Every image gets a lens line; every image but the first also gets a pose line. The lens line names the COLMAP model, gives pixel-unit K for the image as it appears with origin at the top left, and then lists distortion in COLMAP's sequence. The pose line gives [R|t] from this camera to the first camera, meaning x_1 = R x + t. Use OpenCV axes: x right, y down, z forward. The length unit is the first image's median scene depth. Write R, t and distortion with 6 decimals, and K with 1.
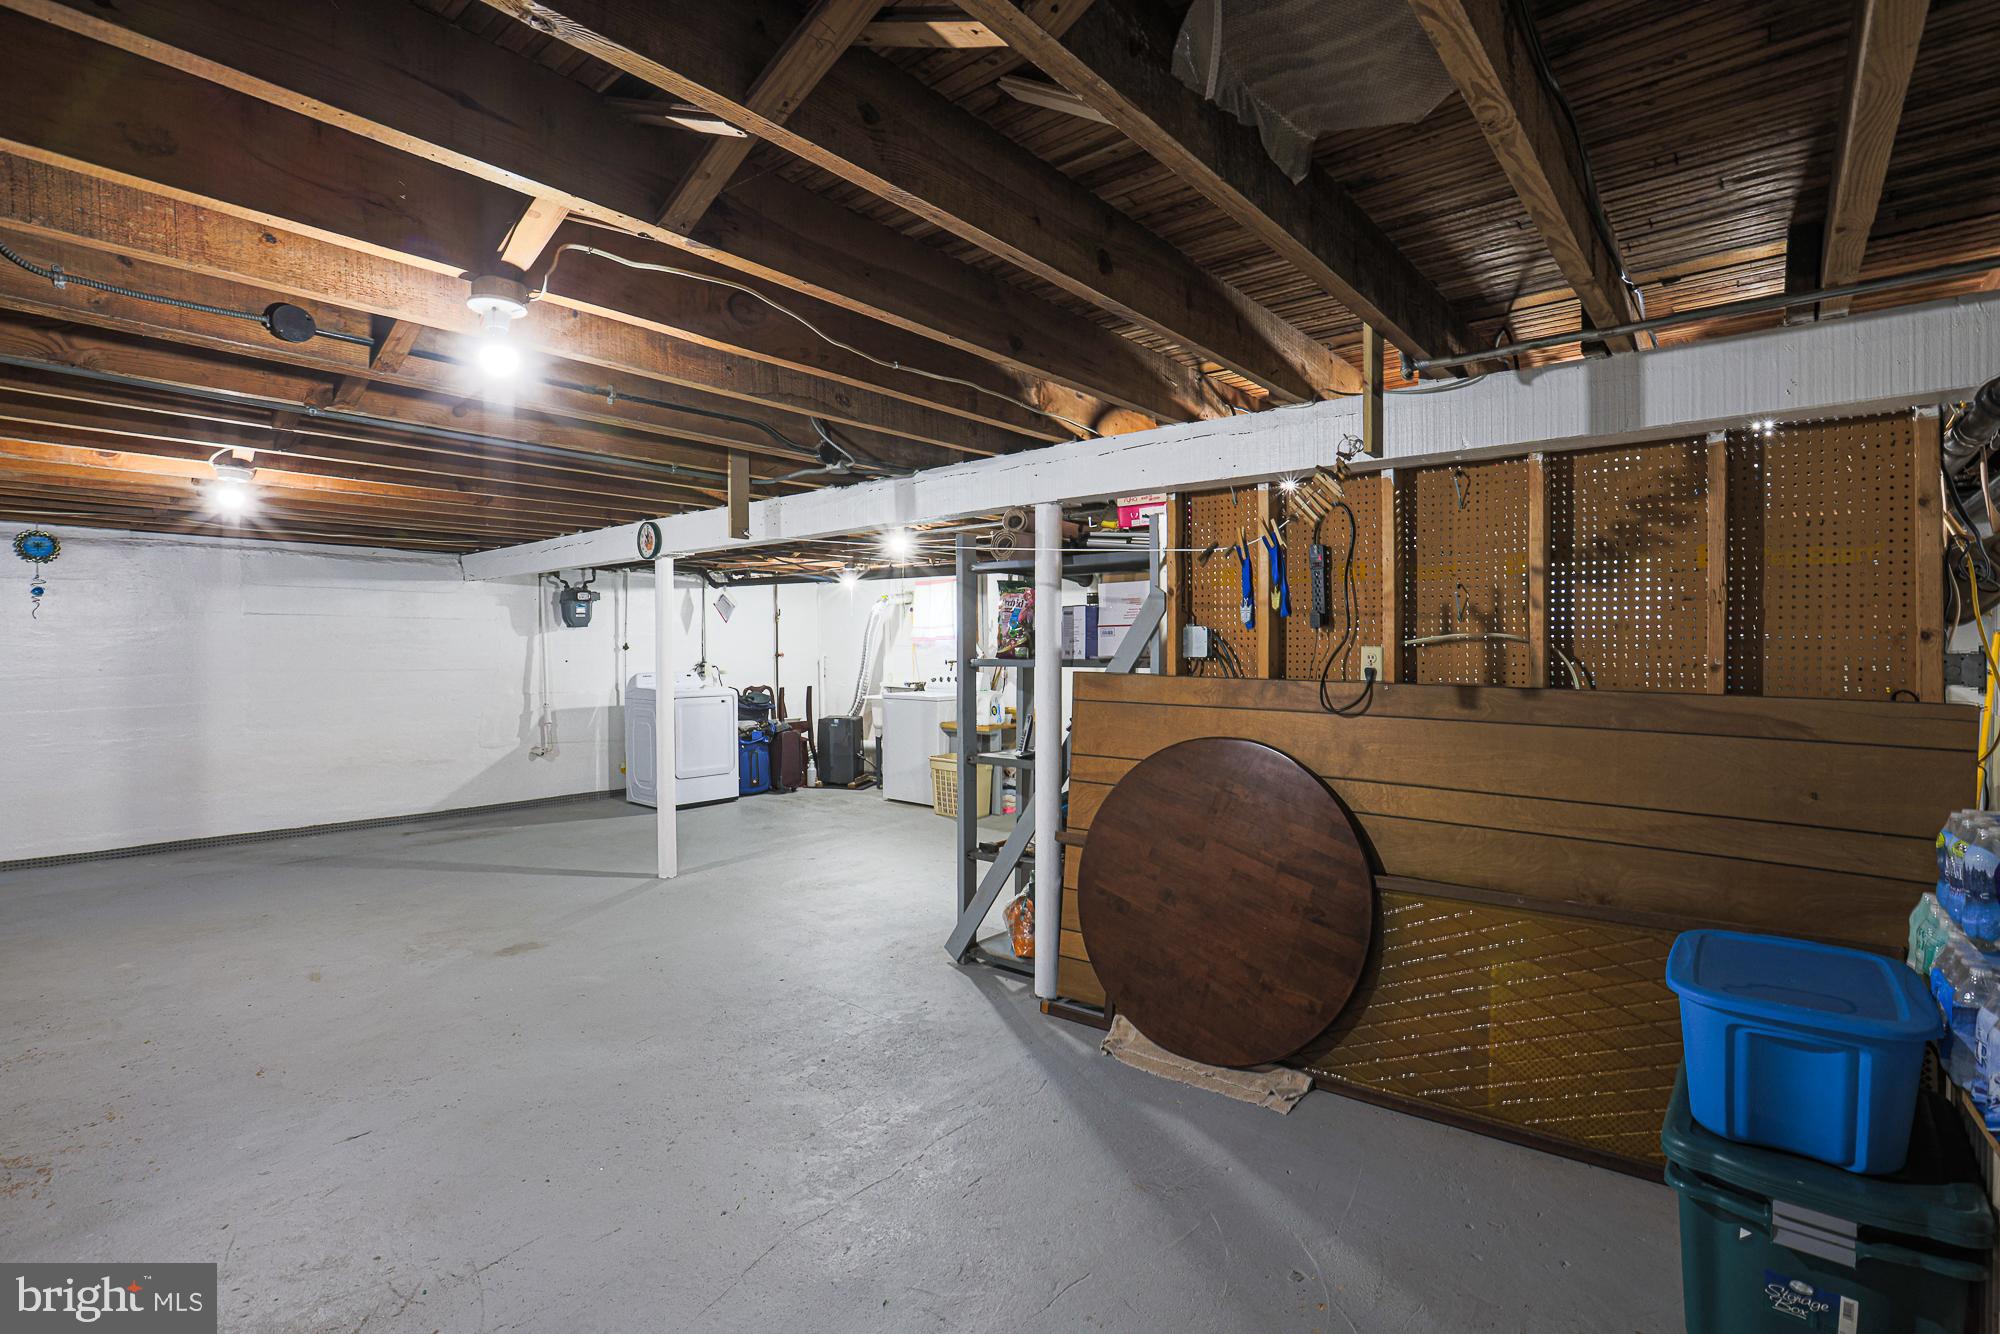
lens RADIAL K [[913.7, 0, 1000.0], [0, 913.7, 667.0], [0, 0, 1]] dist [-0.020814, 0.000131]
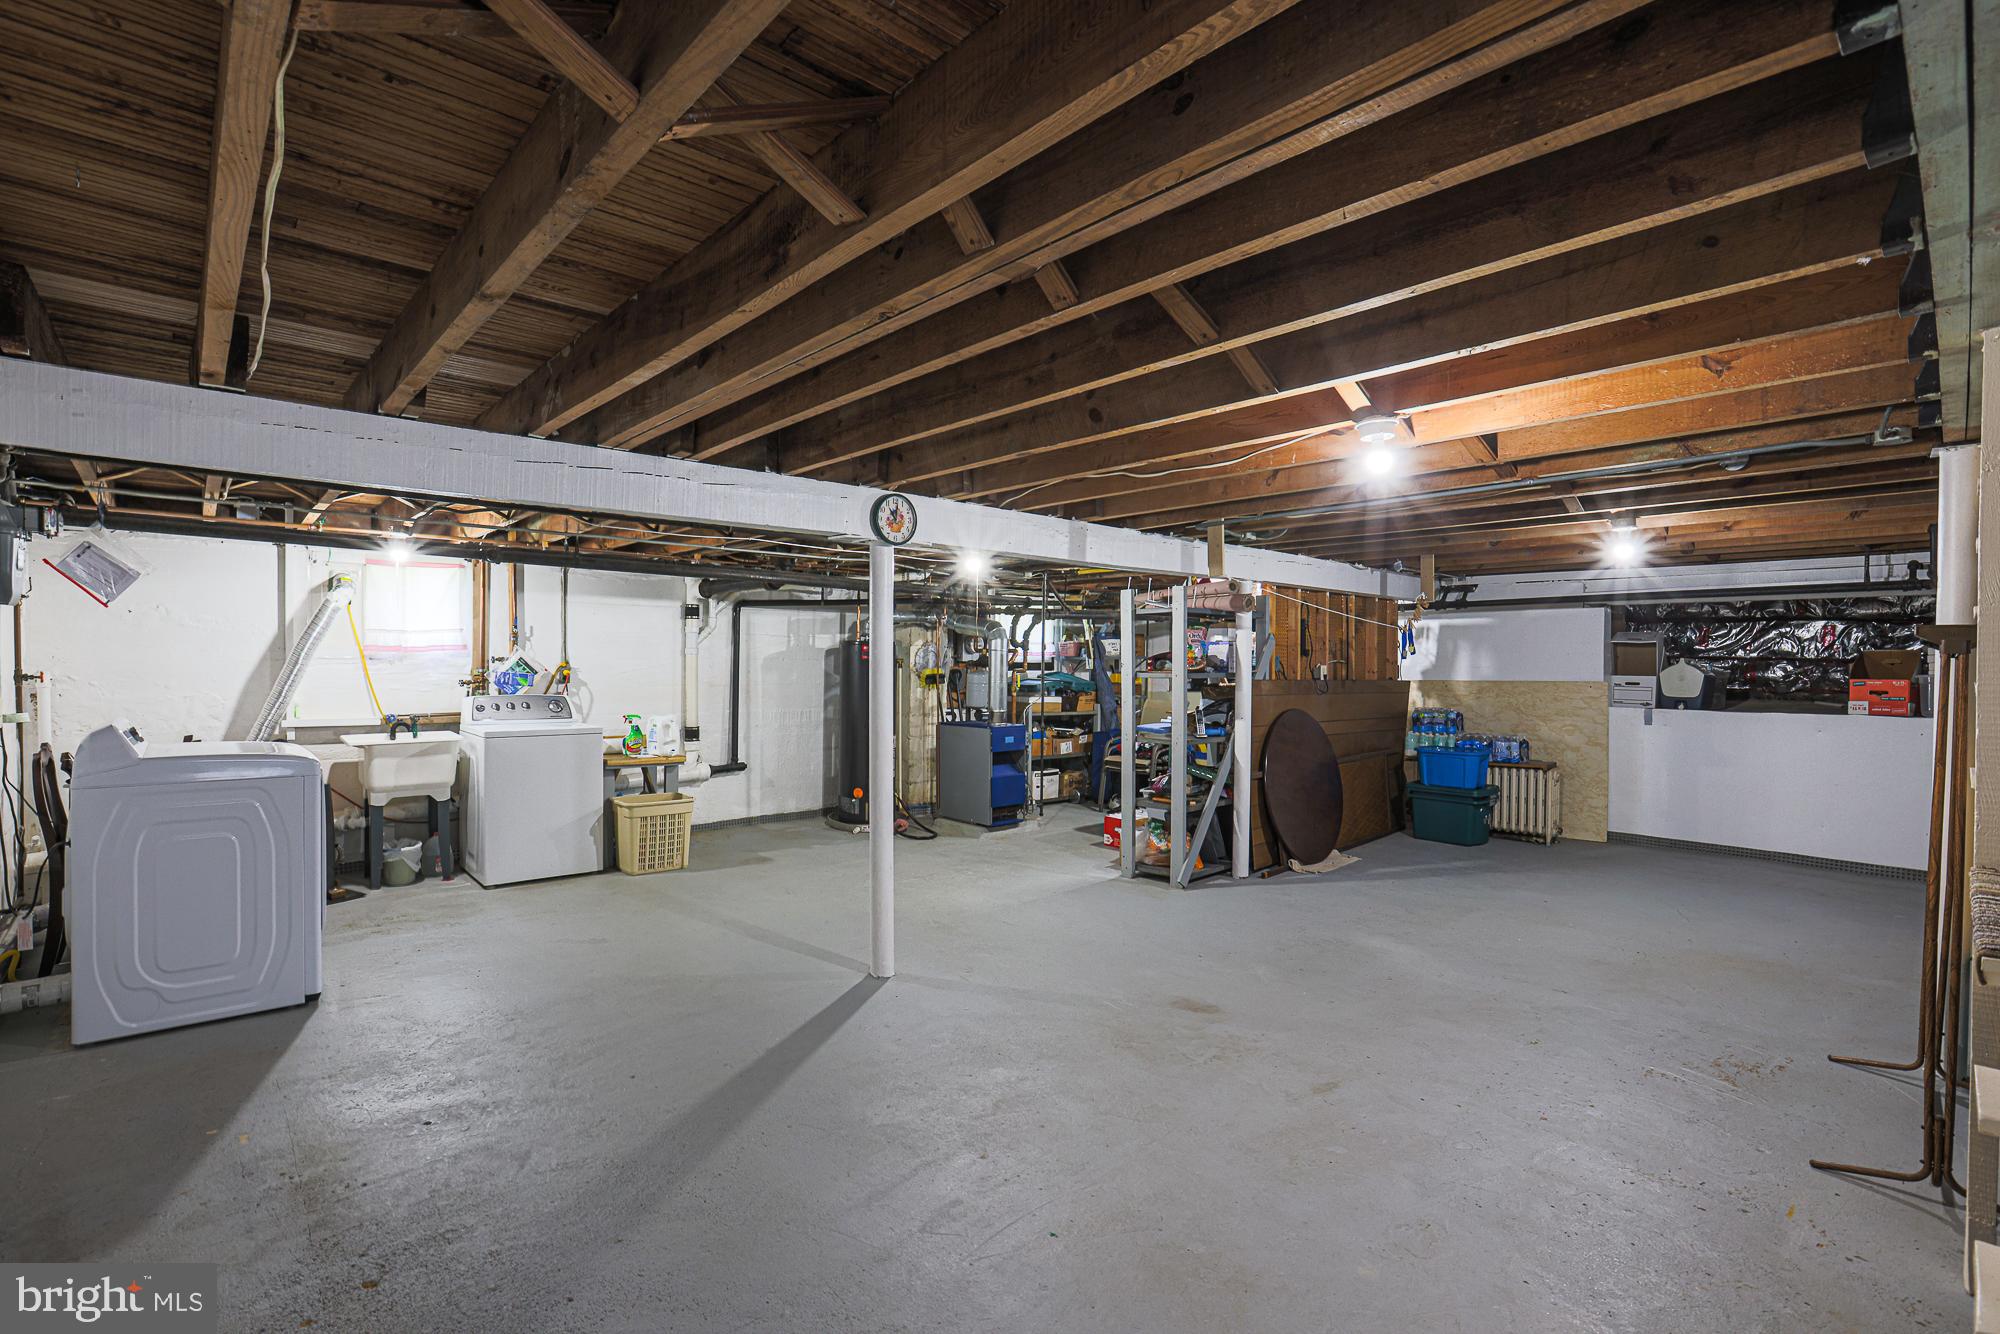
lens RADIAL K [[913.7, 0, 1000.0], [0, 913.7, 667.0], [0, 0, 1]] dist [-0.020814, 0.000131]
pose [[0.122681, -0.006493, 0.992425, -1.446271], [0.014678, 0.999881, 0.004727, -0.030378], [-0.992338, 0.013987, 0.122762, 1.077807]]
